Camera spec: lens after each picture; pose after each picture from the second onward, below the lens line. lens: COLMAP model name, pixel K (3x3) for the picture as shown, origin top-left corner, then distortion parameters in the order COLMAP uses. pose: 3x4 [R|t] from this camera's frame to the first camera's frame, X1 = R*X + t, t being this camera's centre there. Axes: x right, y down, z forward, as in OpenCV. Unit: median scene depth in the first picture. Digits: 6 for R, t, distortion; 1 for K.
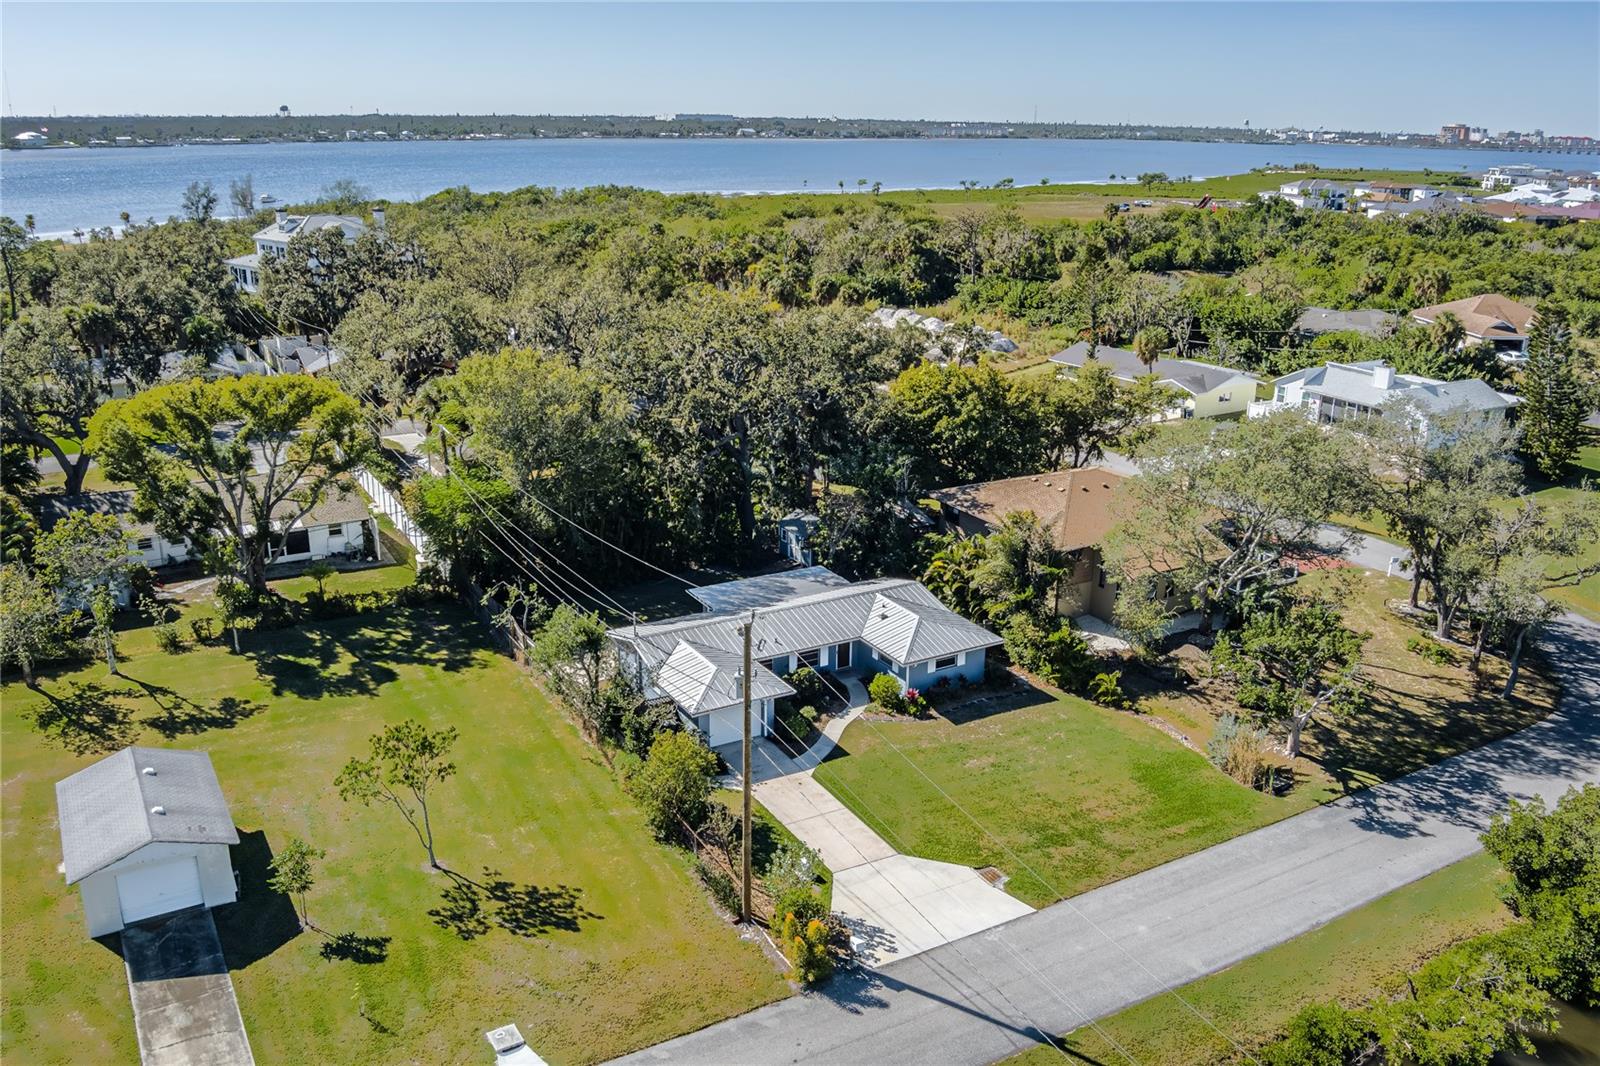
lens RADIAL K [[1292.3, 0, 800.0], [0, 1292.3, 533.0], [0, 0, 1]] dist [-0.077785, 0.030634]
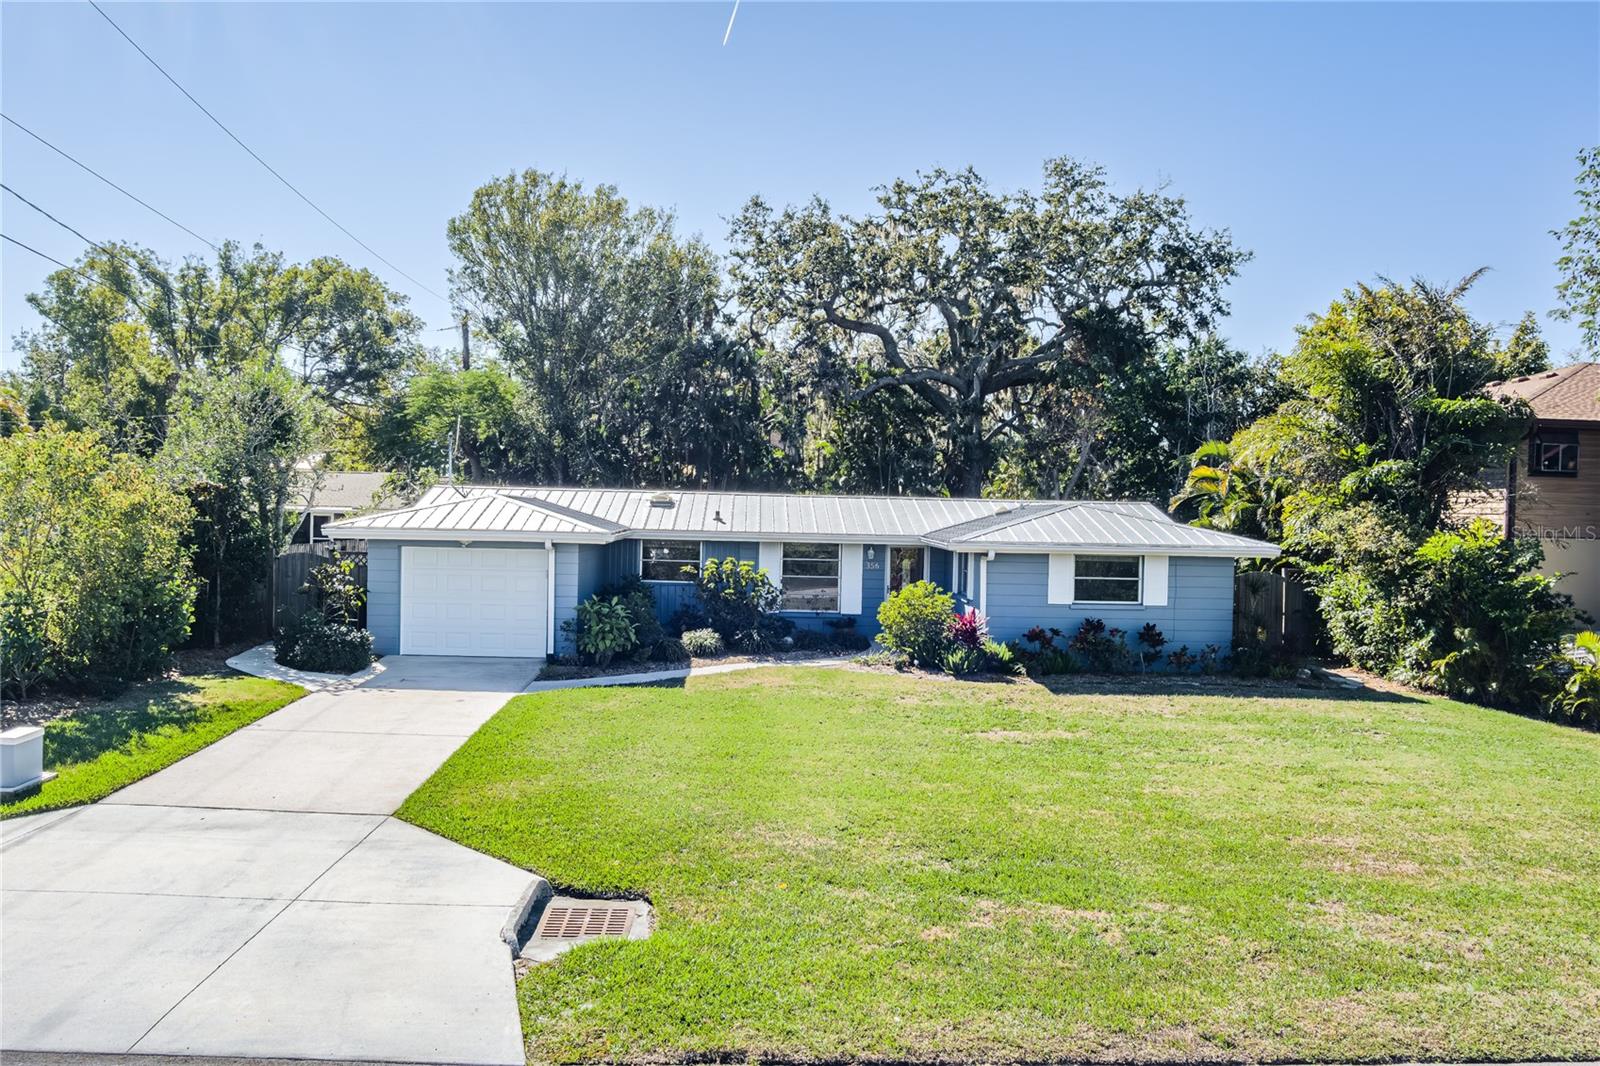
lens RADIAL K [[1292.3, 0, 800.0], [0, 1292.3, 533.0], [0, 0, 1]] dist [-0.077785, 0.030634]
pose [[0.885838, 0.016785, -0.463691, 0.197880], [-0.155125, 0.952554, -0.261871, 0.188865], [0.437296, 0.303905, 0.846412, 0.608474]]
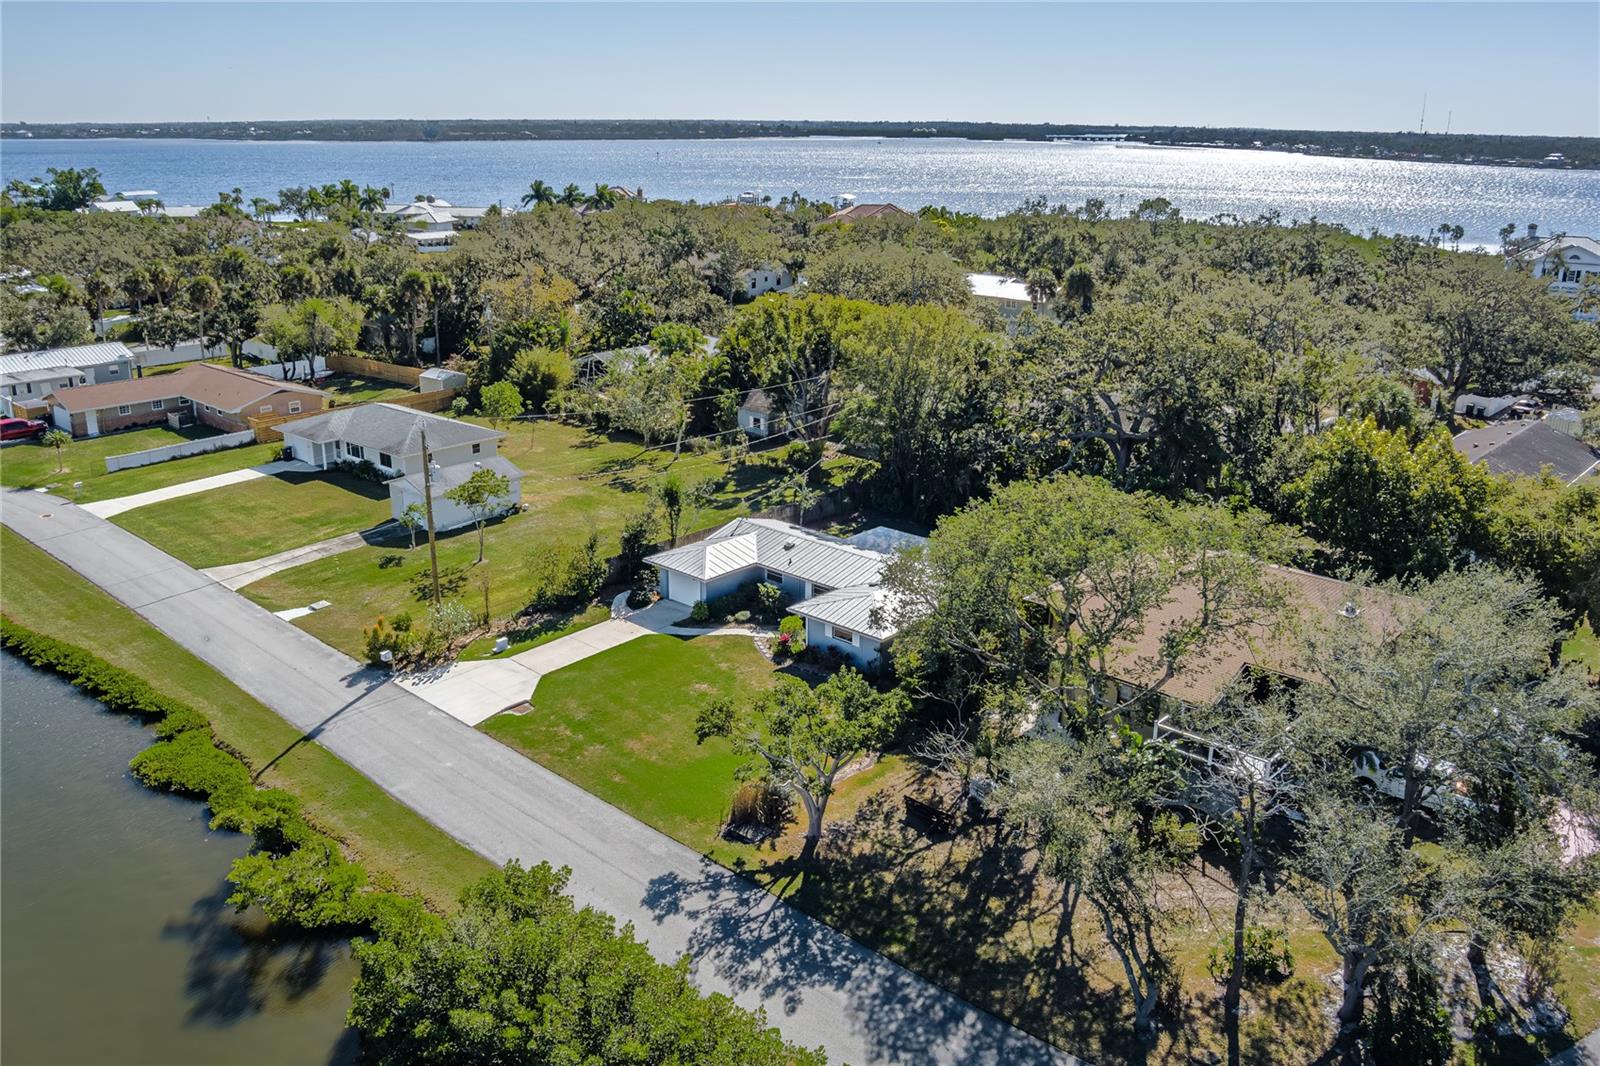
lens RADIAL K [[1292.3, 0, 800.0], [0, 1292.3, 533.0], [0, 0, 1]] dist [-0.077785, 0.030634]
pose [[0.298889, 0.282669, -0.911462, 0.956725], [-0.298470, 0.934895, 0.192061, -0.151497], [0.906411, 0.214639, 0.363799, 0.558215]]
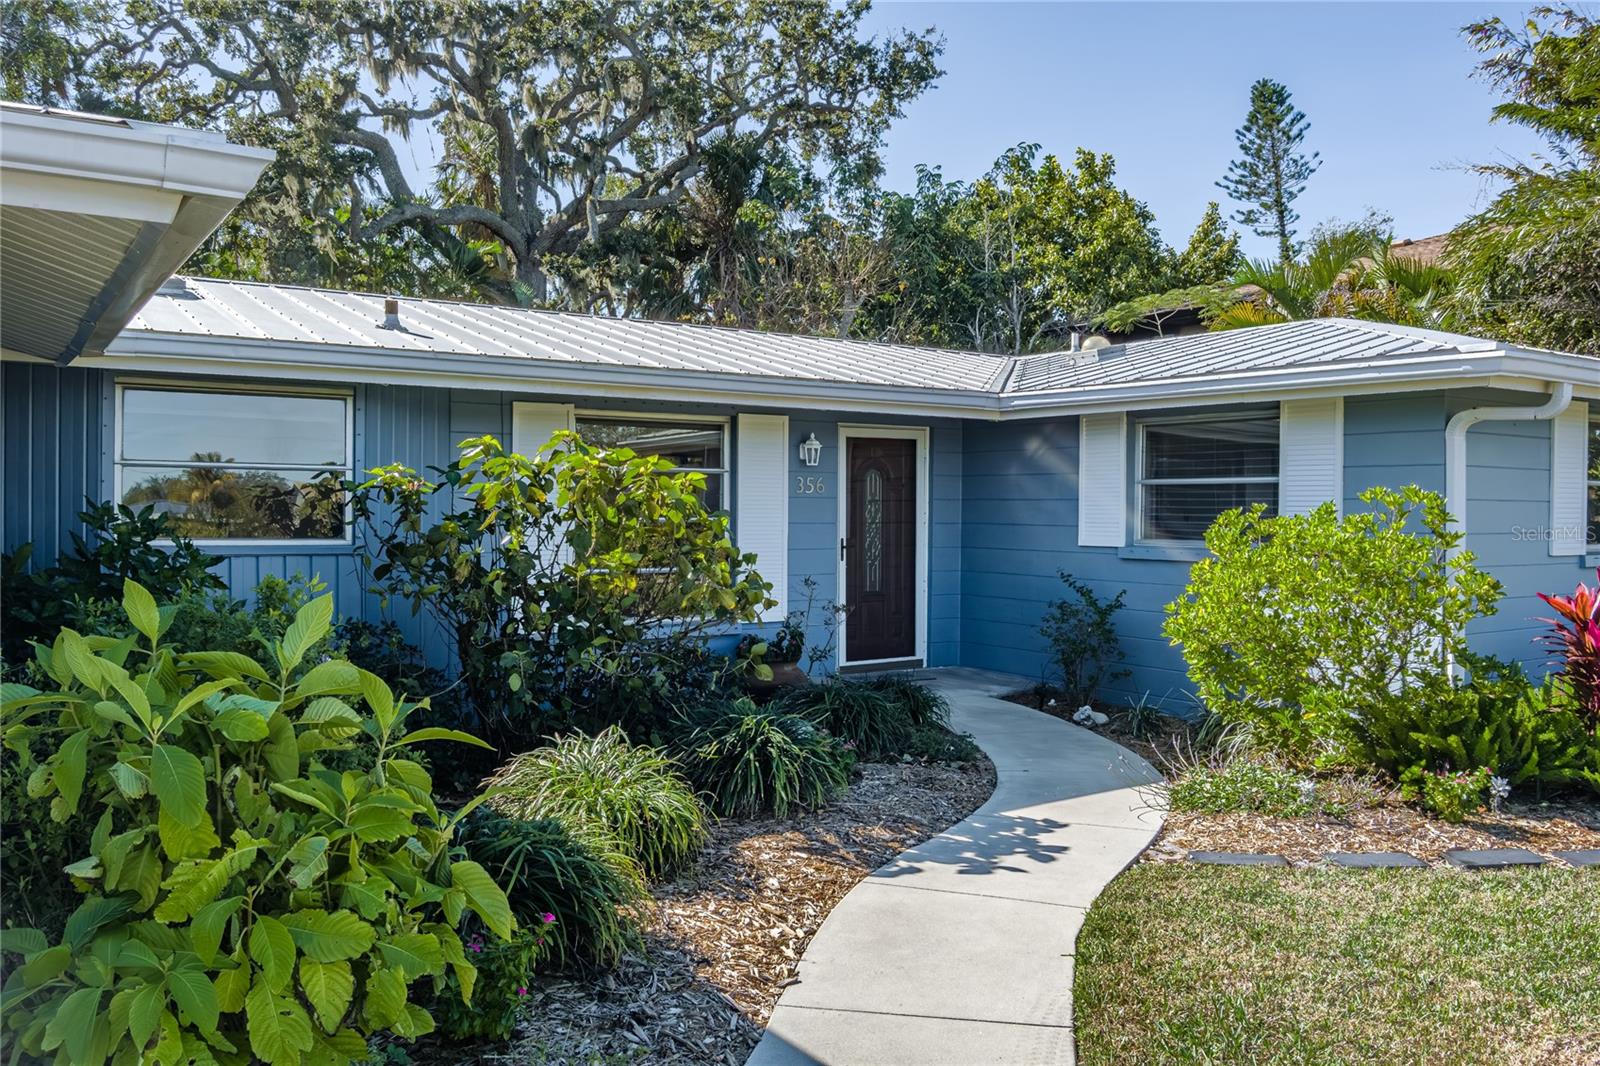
lens RADIAL K [[1295.8, 0, 800.0], [0, 1295.8, 533.0], [0, 0, 1]] dist [-0.064058, 0.052598]
pose [[0.998251, -0.004700, 0.058937, 0.013098], [0.021642, 0.956701, -0.290268, 0.134848], [-0.055020, 0.291036, 0.955129, 0.834449]]
